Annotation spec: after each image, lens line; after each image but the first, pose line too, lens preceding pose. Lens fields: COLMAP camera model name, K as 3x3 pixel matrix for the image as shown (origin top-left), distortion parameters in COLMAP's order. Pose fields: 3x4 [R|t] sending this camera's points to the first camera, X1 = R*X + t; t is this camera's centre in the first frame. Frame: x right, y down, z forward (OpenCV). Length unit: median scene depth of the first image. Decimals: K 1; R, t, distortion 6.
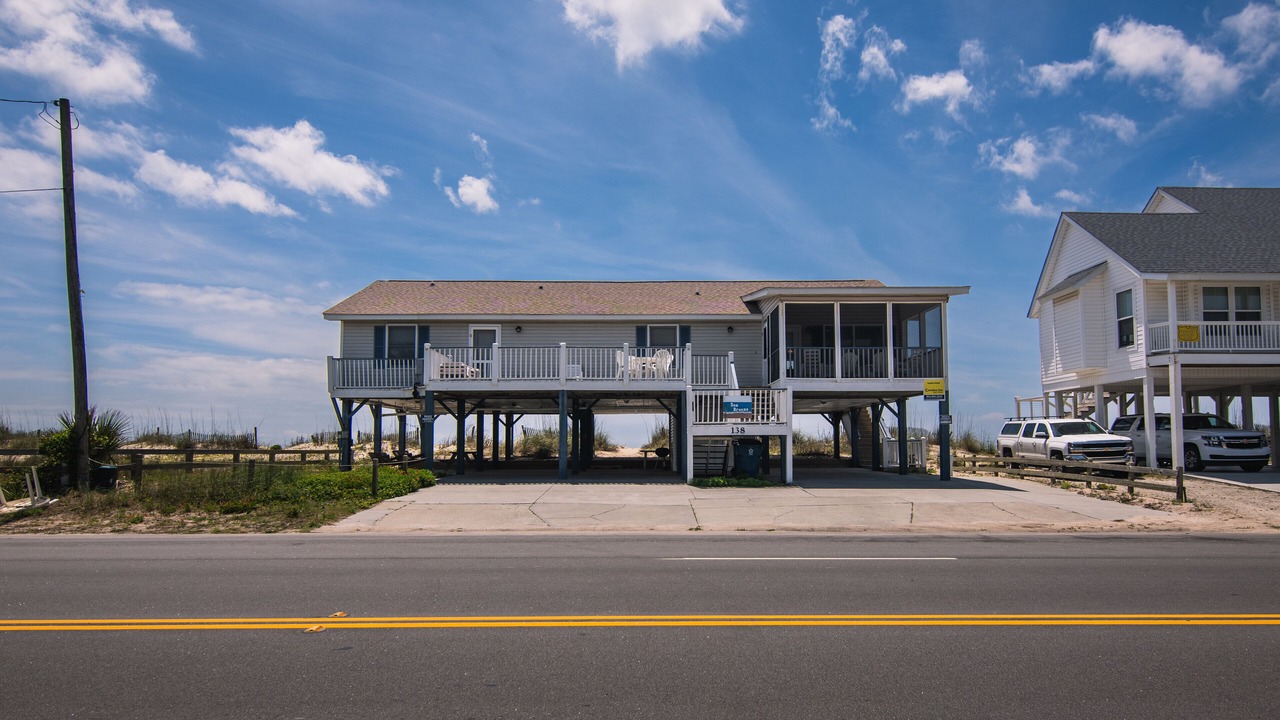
lens RADIAL K [[628.5, 0, 646.1], [0, 628.5, 317.5], [0, 0, 1]] dist [-0.002889, -0.000452]
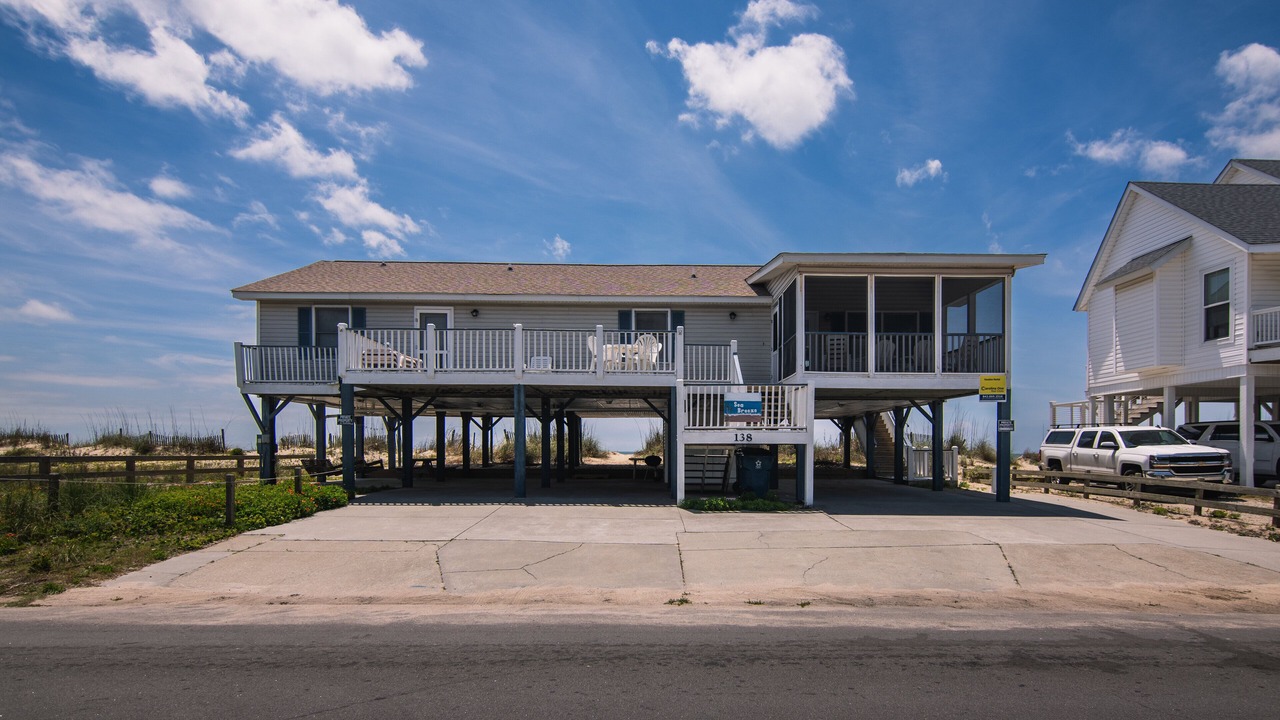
lens RADIAL K [[600.7, 0, 635.2], [0, 600.7, 348.5], [0, 0, 1]] dist [-0.002948, -0.000559]
pose [[0.999761, 0.004646, -0.021370, 0.024619], [-0.003900, 0.999387, 0.034801, 0.038283], [0.021518, -0.034709, 0.999166, 0.223515]]
